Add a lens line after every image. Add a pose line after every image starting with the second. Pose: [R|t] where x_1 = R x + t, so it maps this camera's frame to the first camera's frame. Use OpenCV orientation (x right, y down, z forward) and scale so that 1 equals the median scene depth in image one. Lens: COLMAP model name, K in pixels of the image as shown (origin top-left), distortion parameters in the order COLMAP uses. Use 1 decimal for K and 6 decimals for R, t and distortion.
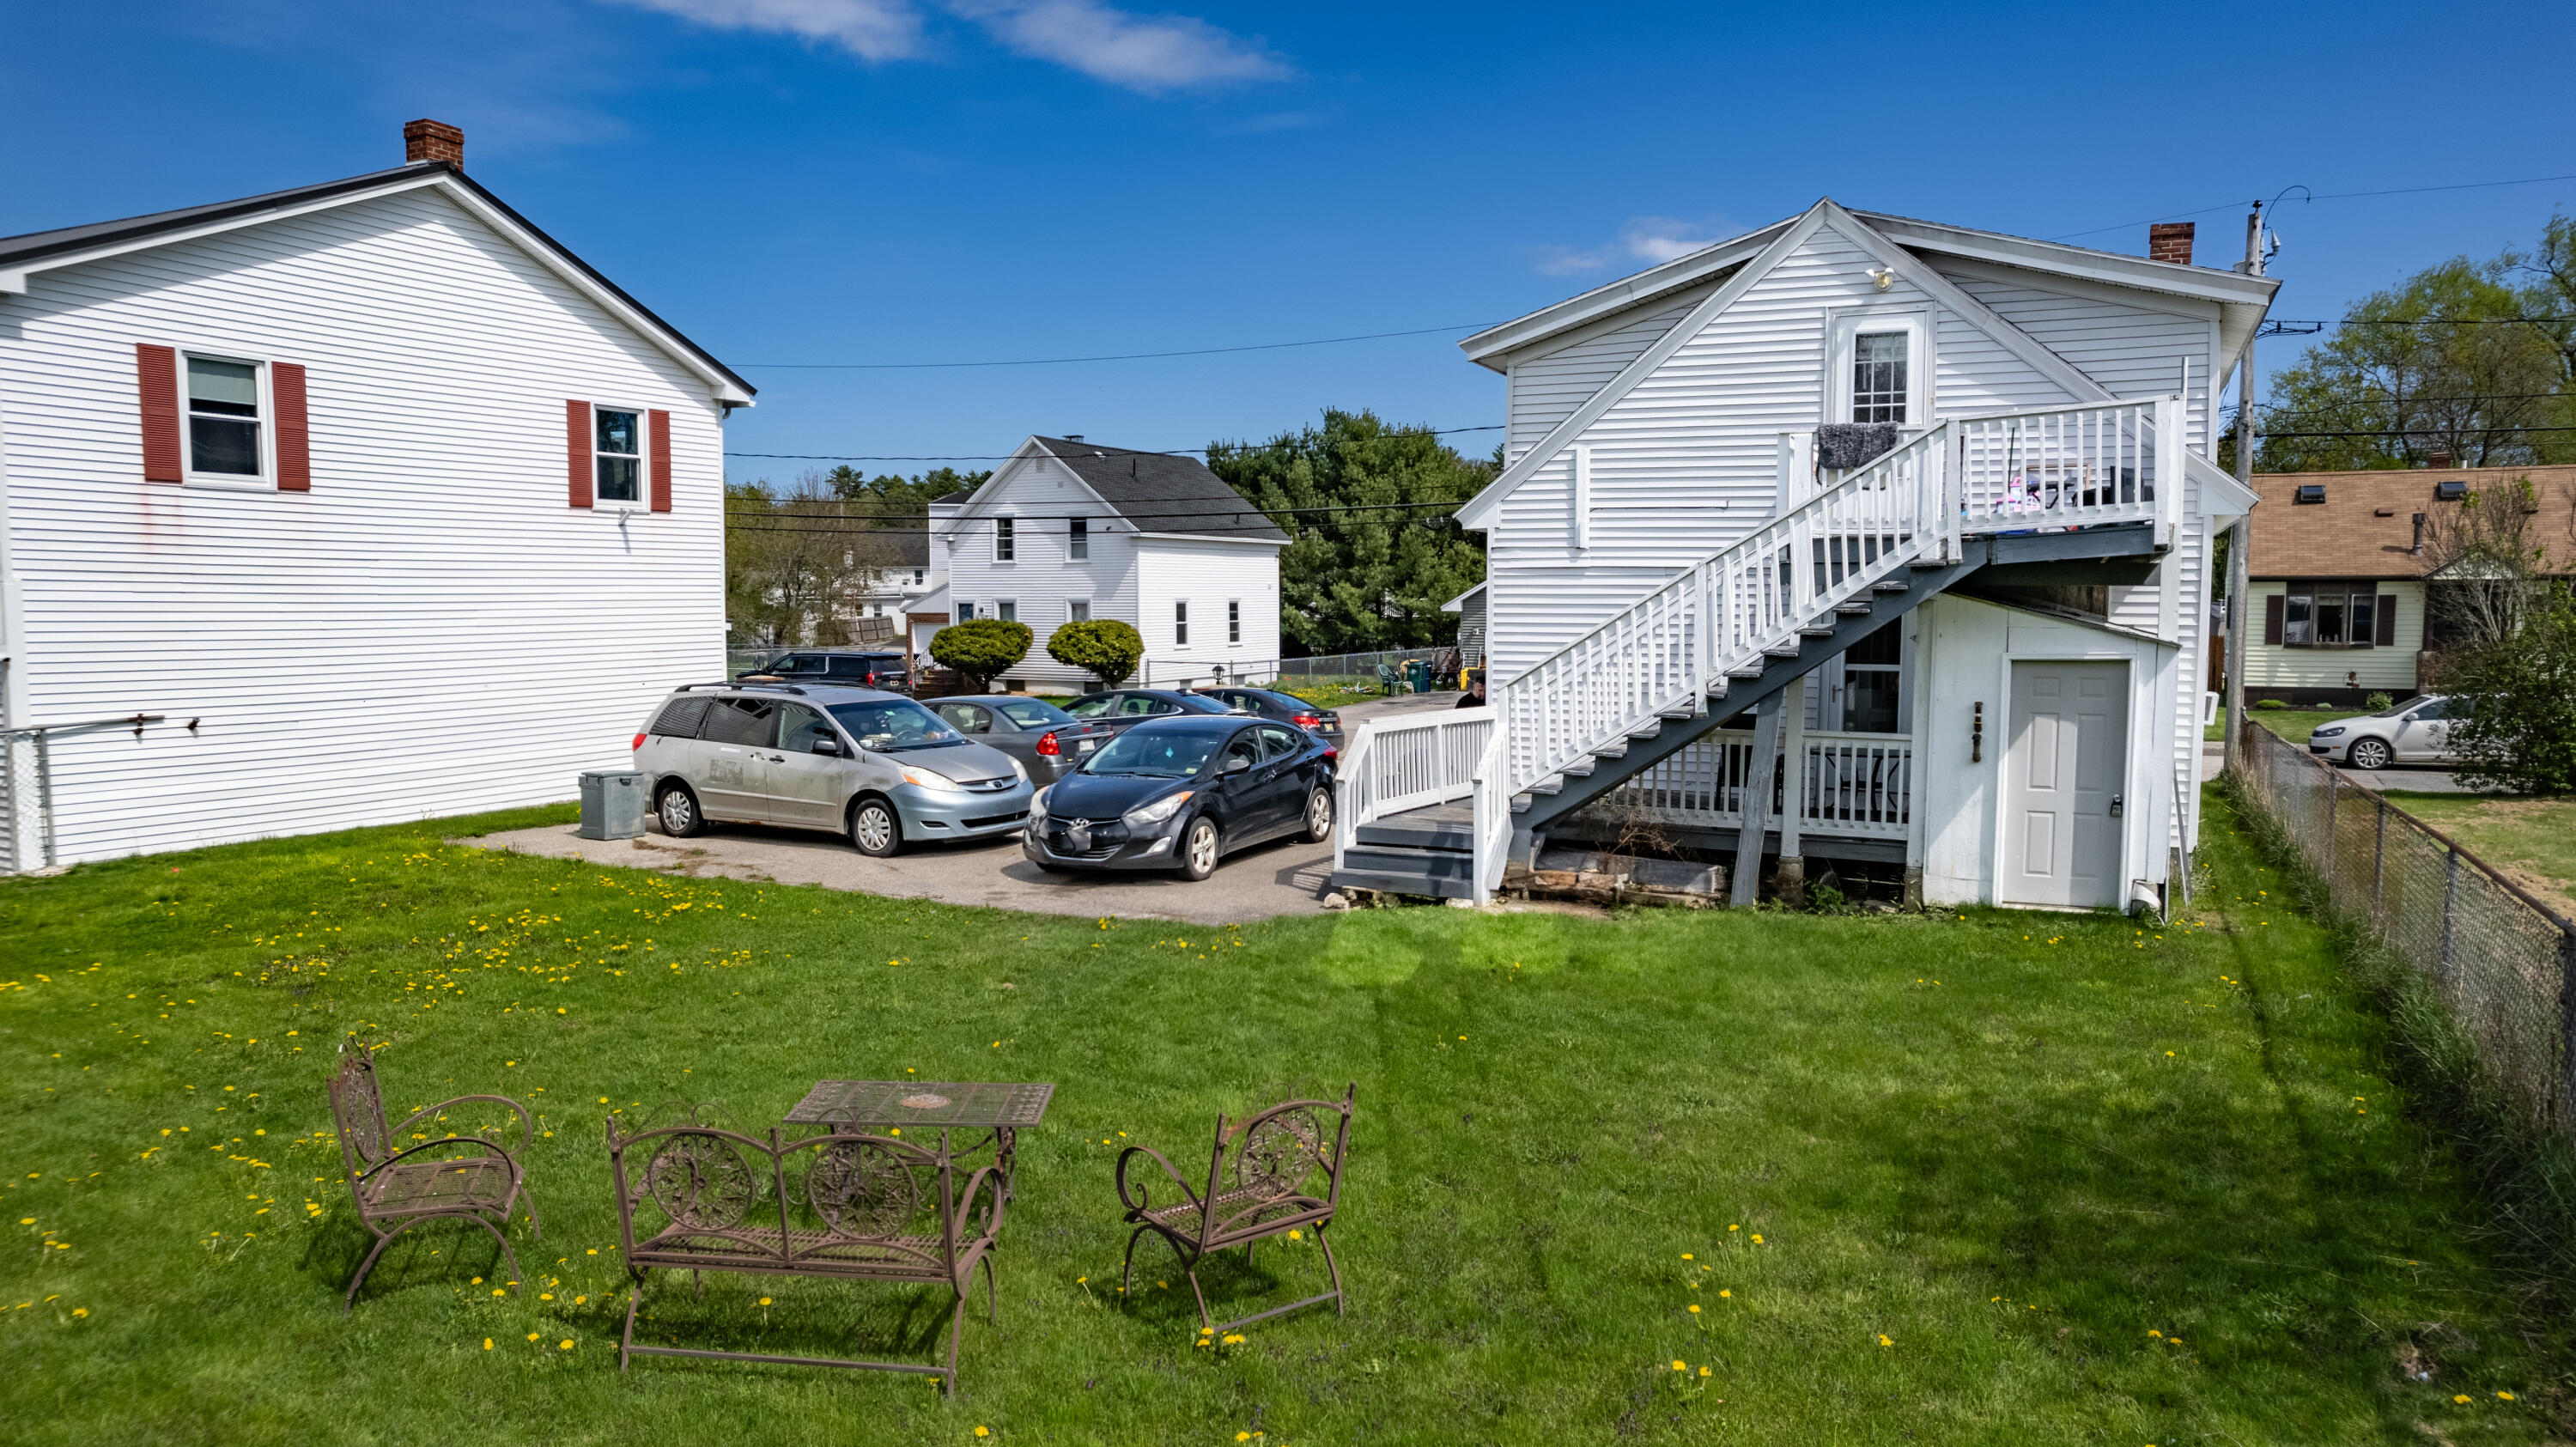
lens RADIAL K [[1651.0, 0, 1288.5], [0, 1651.0, 736.6], [0, 0, 1]] dist [-0.075653, 0.066140]
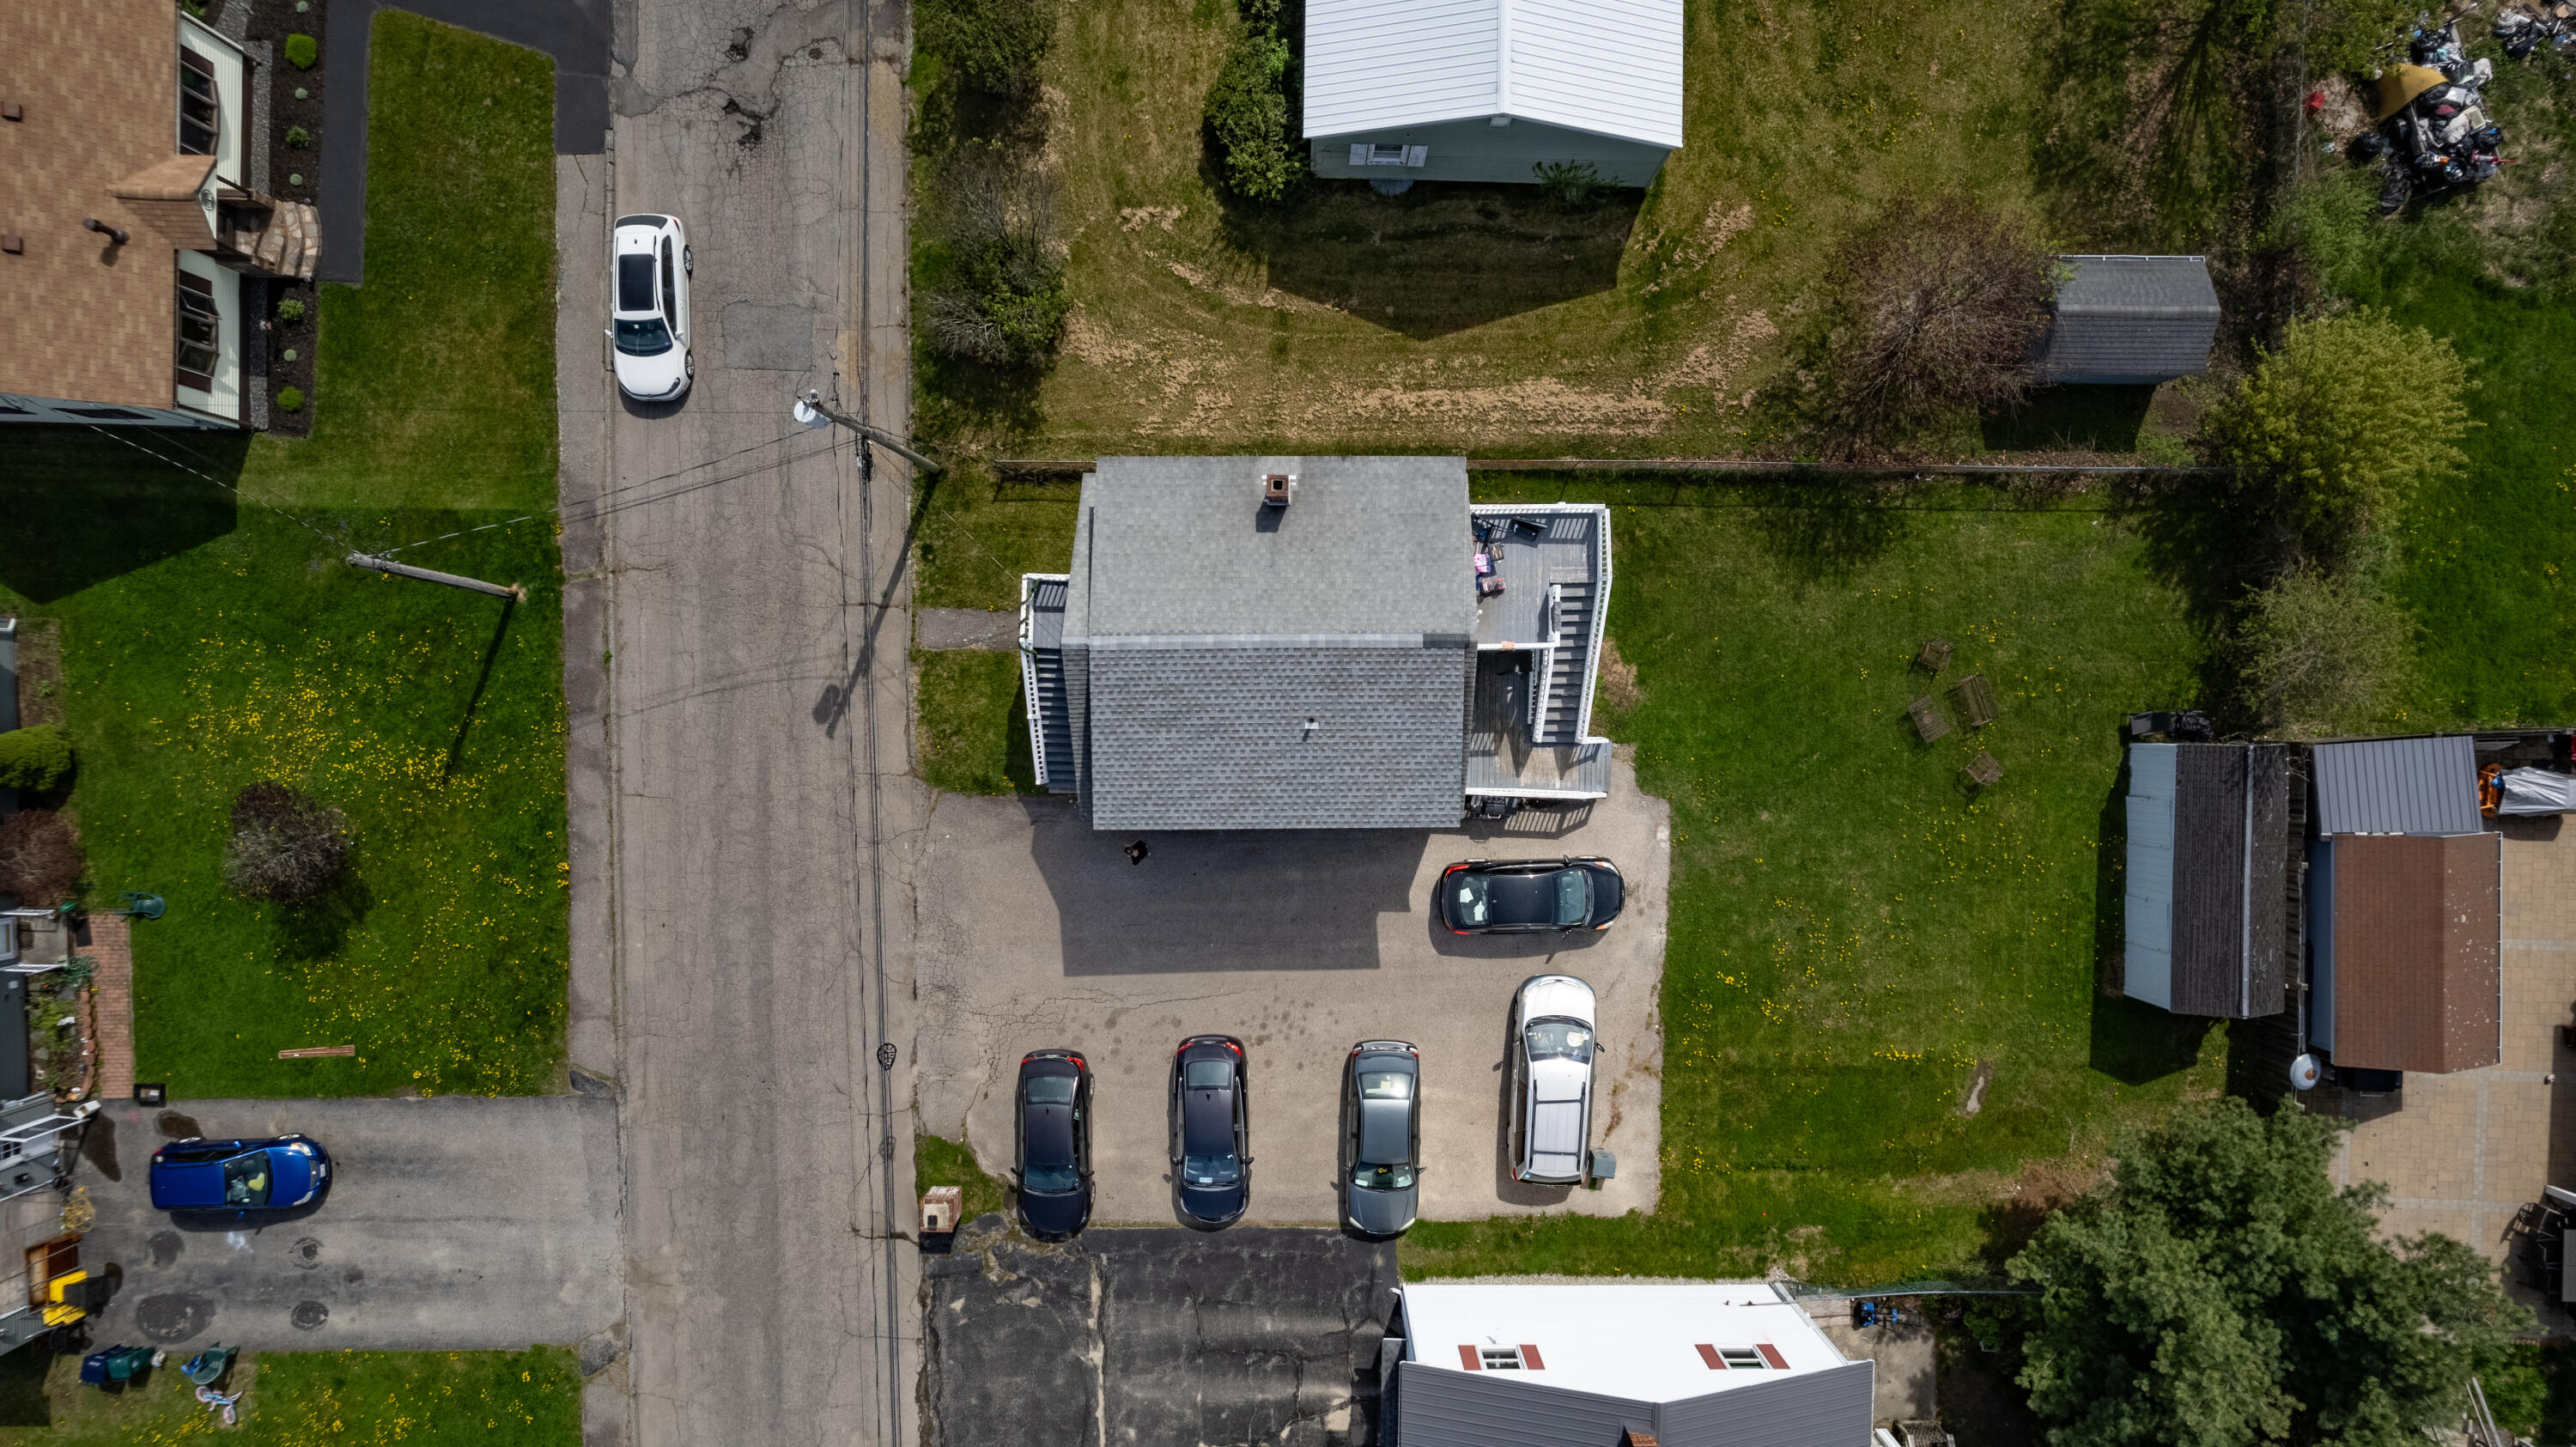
lens RADIAL K [[1651.0, 0, 1288.8], [0, 1651.0, 737.0], [0, 0, 1]] dist [-0.075653, 0.066140]
pose [[-0.450030, -0.892895, -0.014553, 0.253954], [0.079309, -0.056194, 0.995265, -1.753152], [-0.889485, 0.446745, 0.096103, 0.756225]]
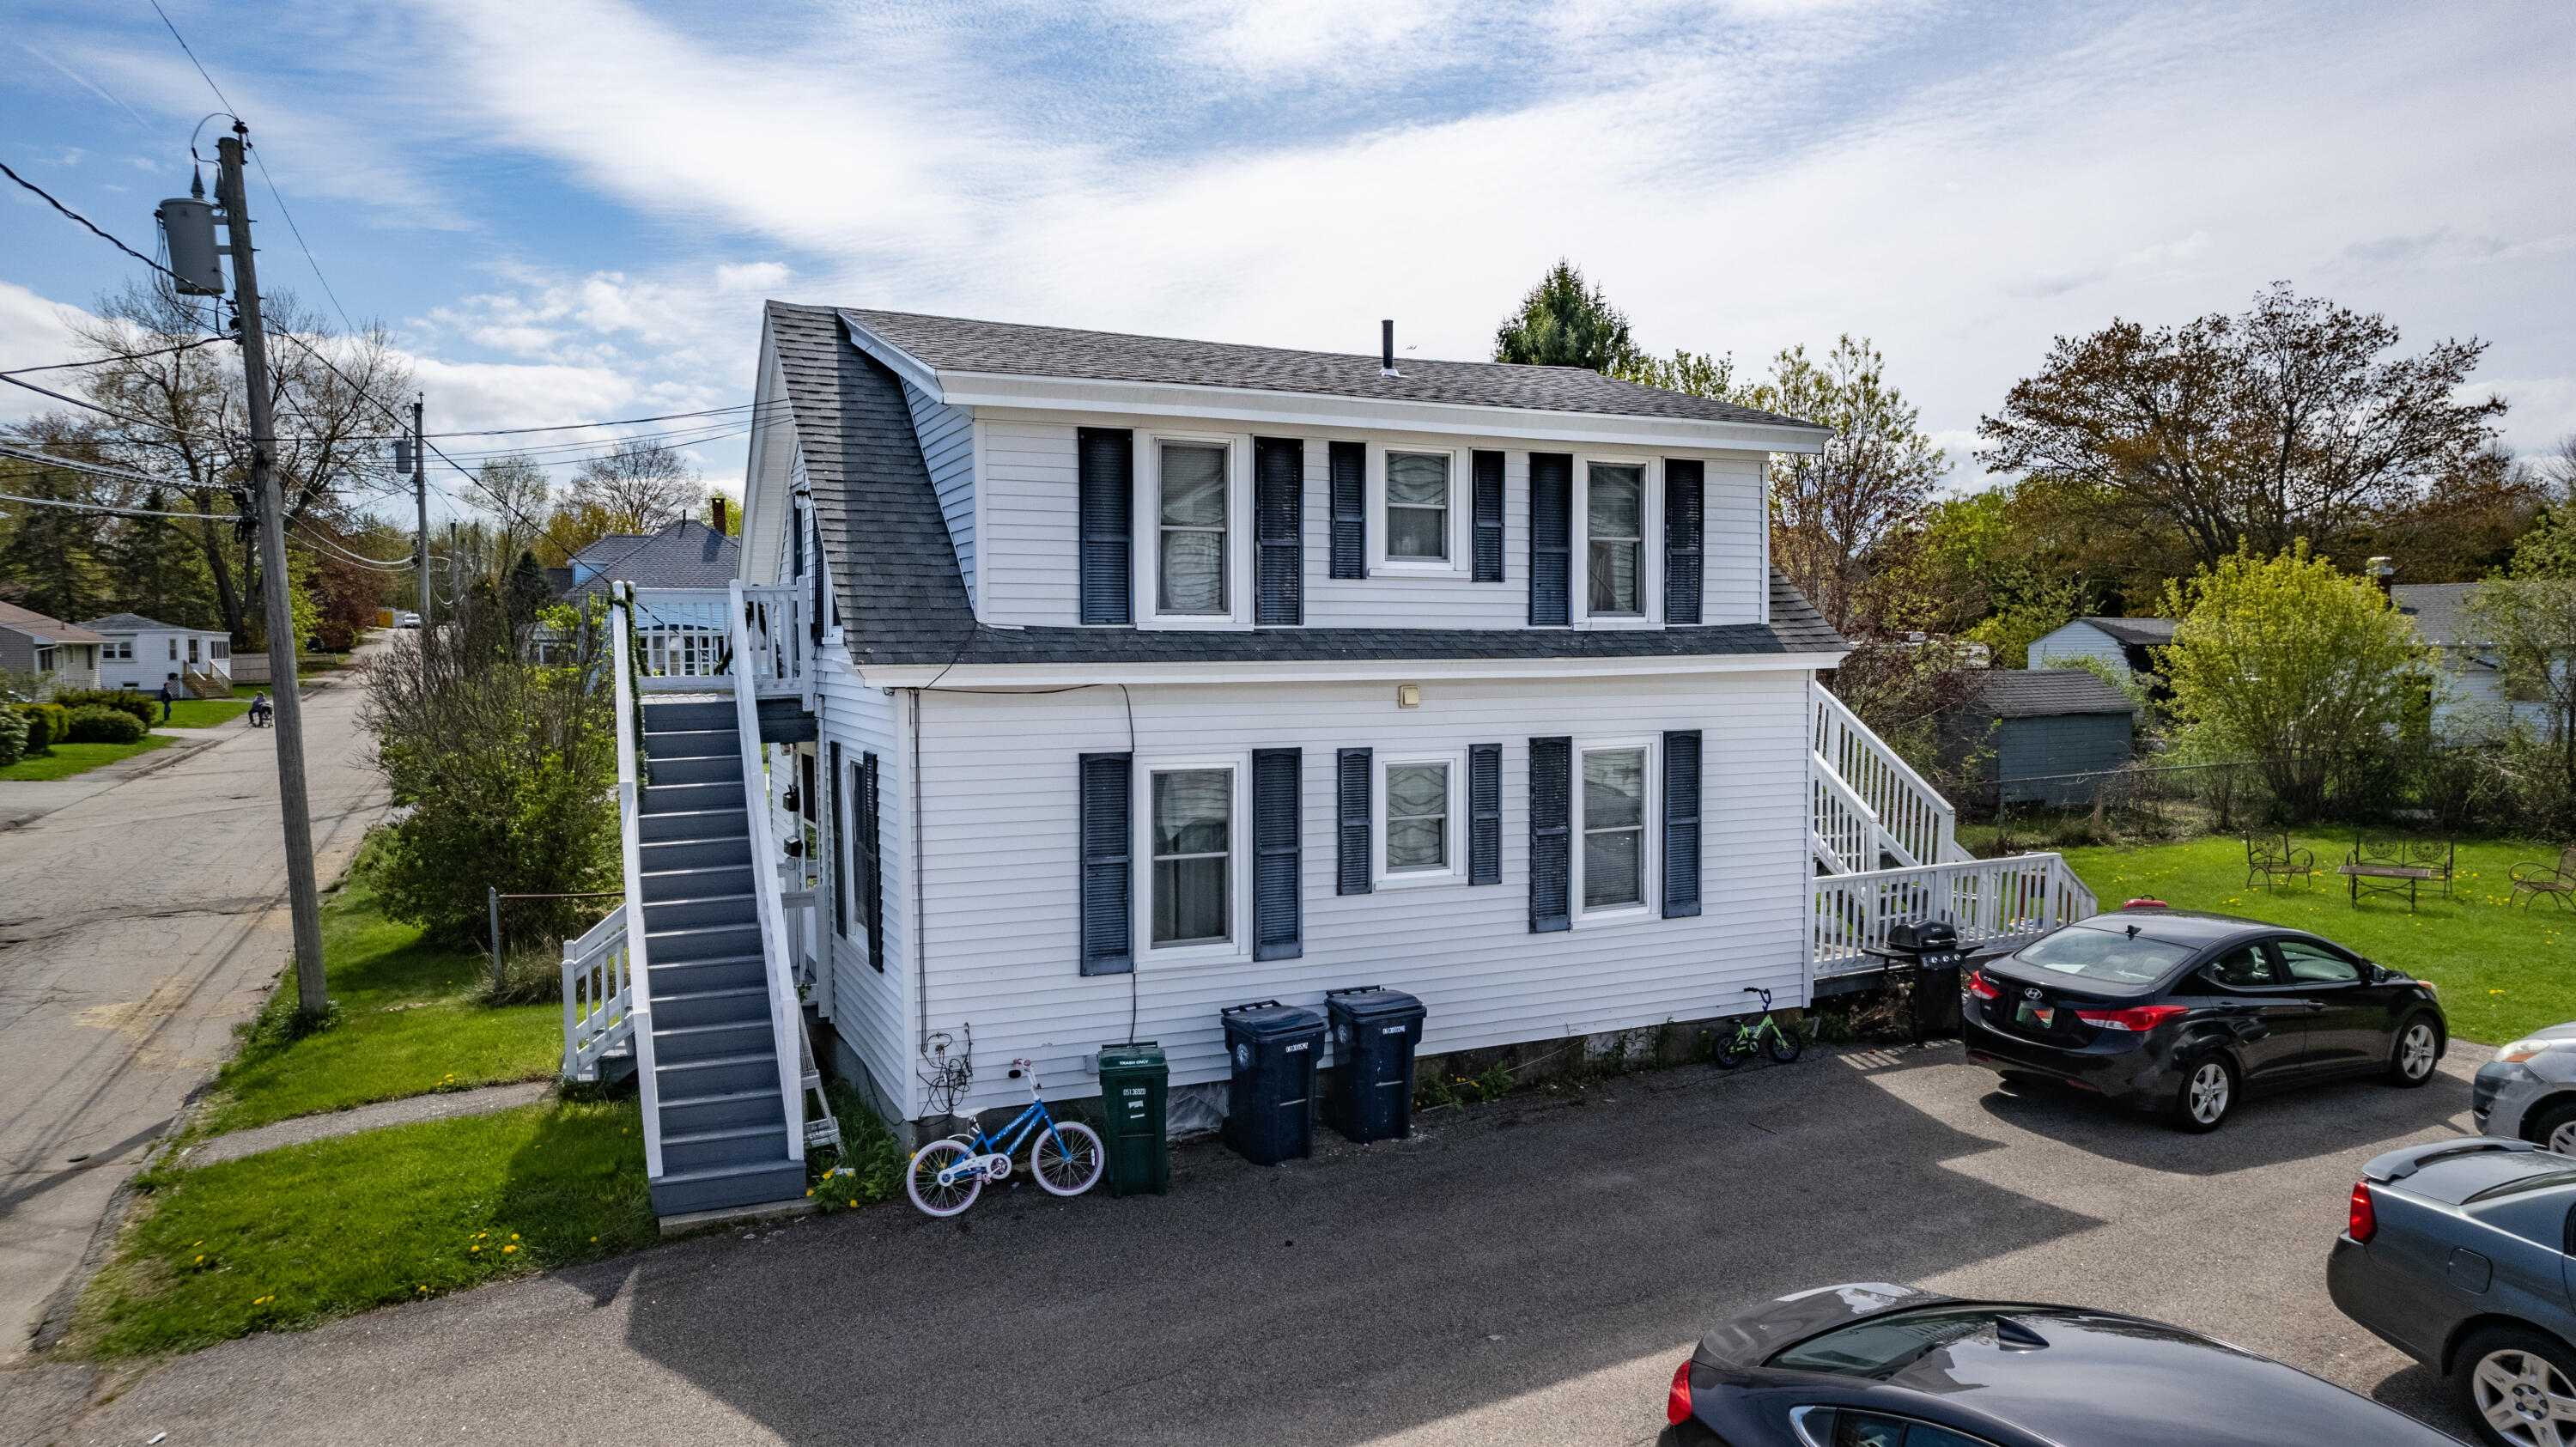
lens RADIAL K [[1651.0, 0, 1291.1], [0, 1651.0, 728.9], [0, 0, 1]] dist [-0.075653, 0.066140]
pose [[-0.789325, -0.027730, 0.613350, -0.140379], [0.055071, 0.991755, 0.115709, -0.163338], [-0.611501, 0.125110, -0.781290, 1.432136]]
